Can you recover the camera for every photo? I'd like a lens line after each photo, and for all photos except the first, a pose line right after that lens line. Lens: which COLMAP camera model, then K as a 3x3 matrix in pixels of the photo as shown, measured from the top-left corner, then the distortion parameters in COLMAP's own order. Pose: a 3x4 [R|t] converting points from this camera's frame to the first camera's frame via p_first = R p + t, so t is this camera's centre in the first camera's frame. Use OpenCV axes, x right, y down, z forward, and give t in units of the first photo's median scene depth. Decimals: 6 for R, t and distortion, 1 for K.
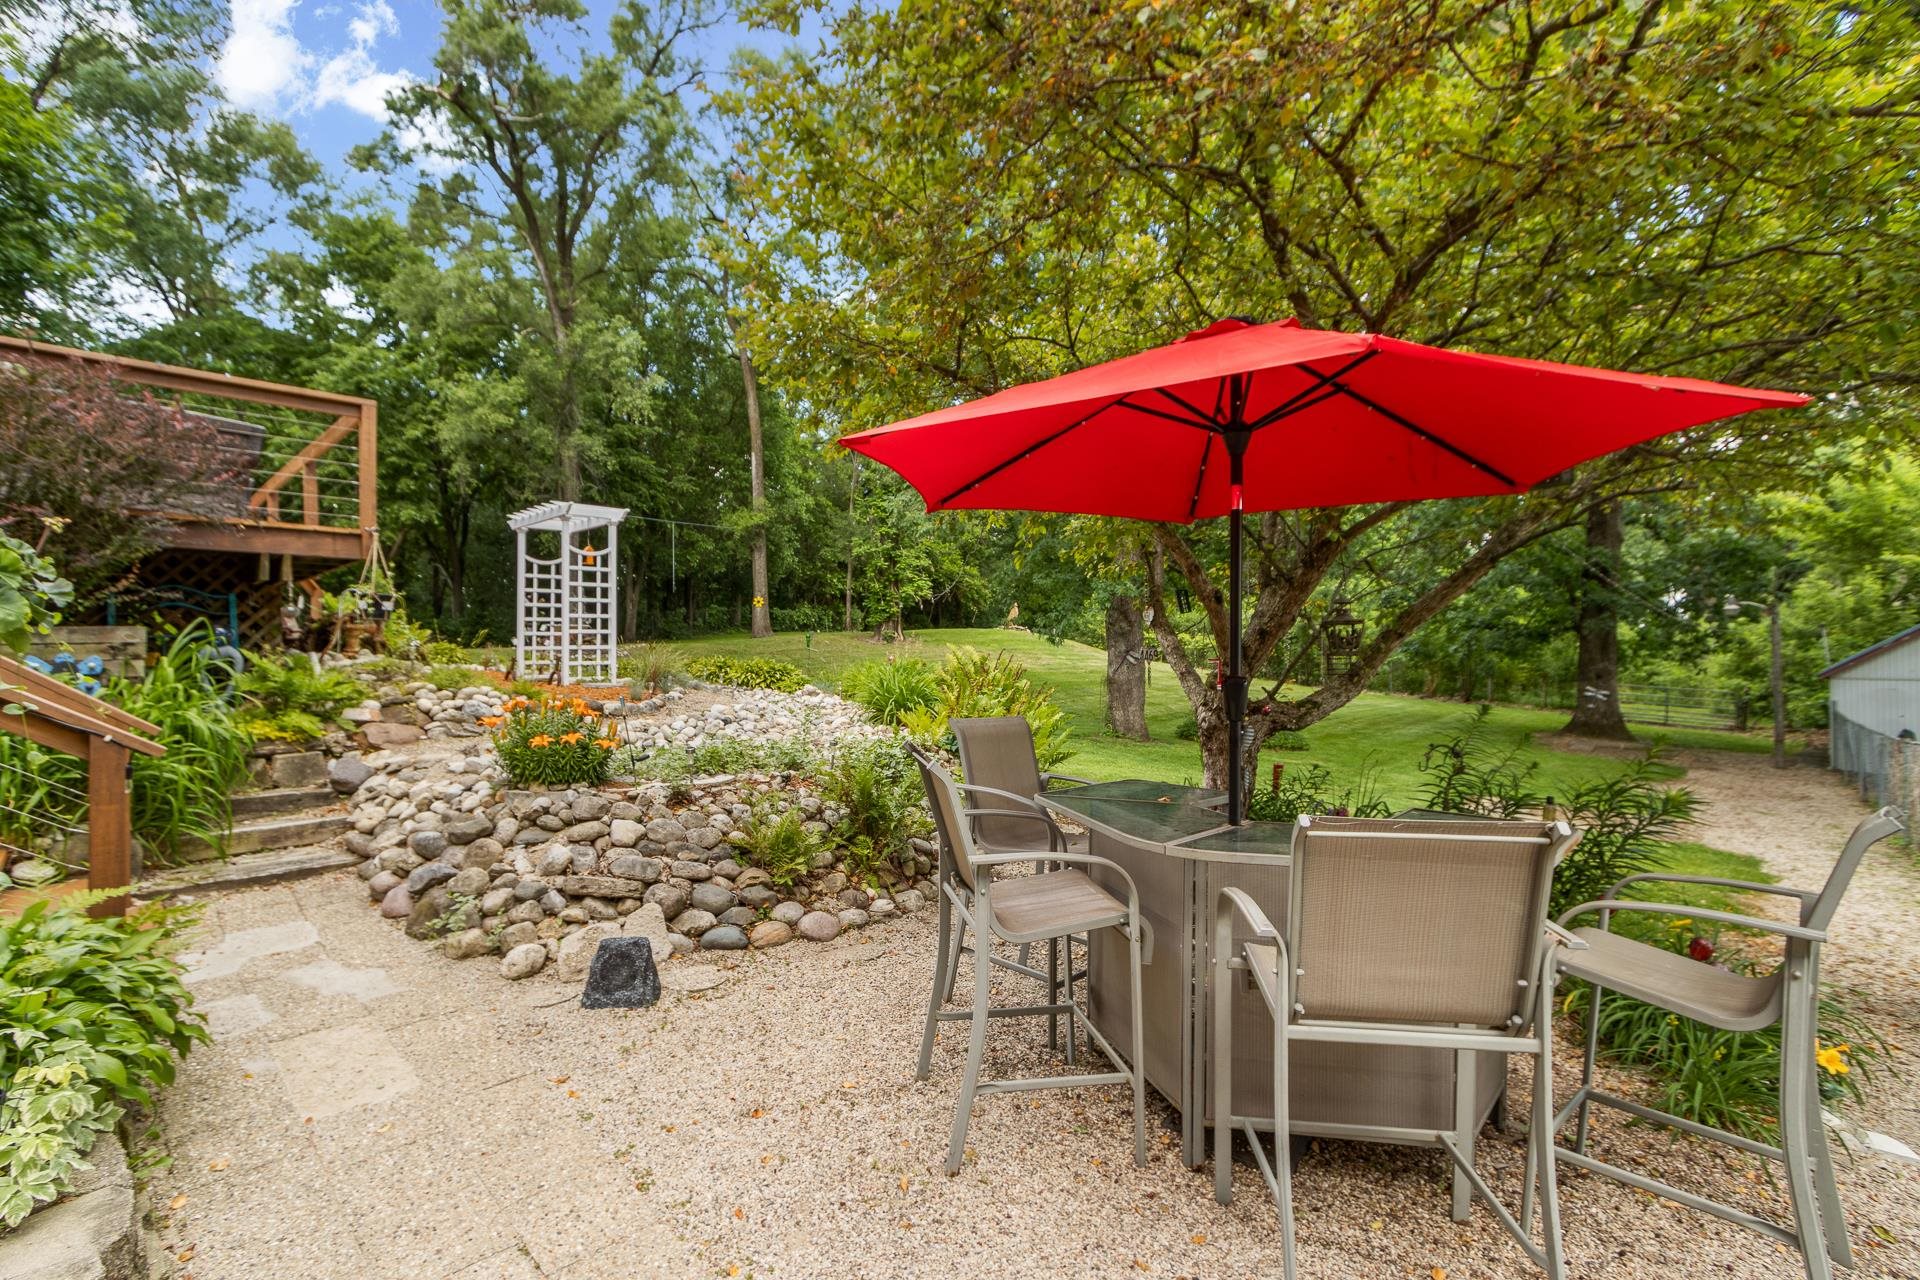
lens RADIAL K [[877.9, 0, 938.6], [0, 877.9, 647.0], [0, 0, 1]] dist [0.019321, -0.000354]
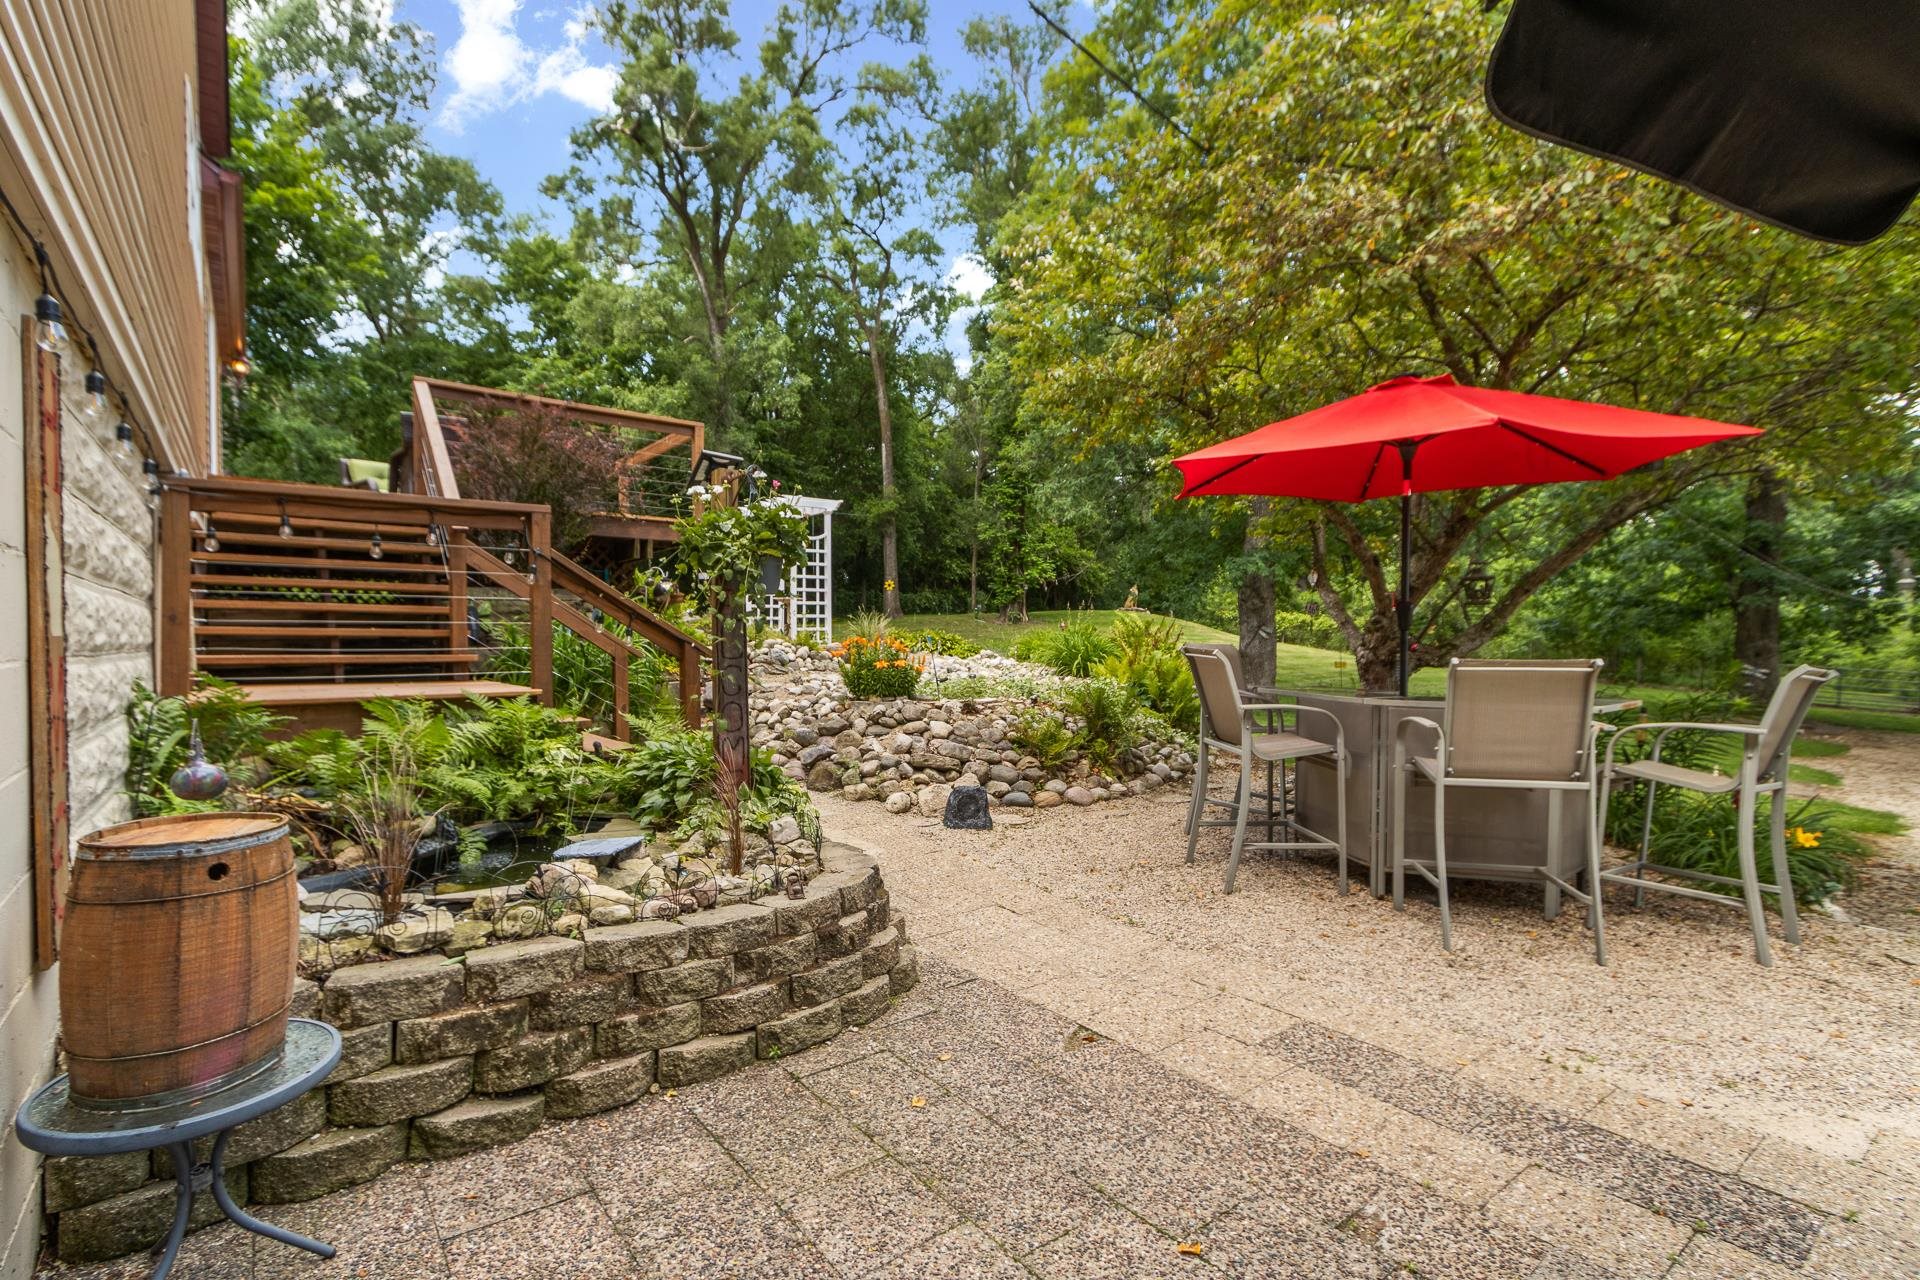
lens RADIAL K [[886.5, 0, 942.4], [0, 886.5, 646.2], [0, 0, 1]] dist [0.022286, -0.000022]
pose [[0.994161, 0.000771, -0.107900, -0.134436], [0.000699, 0.999907, 0.013587, 0.038692], [0.107900, -0.013583, 0.994069, -0.290119]]
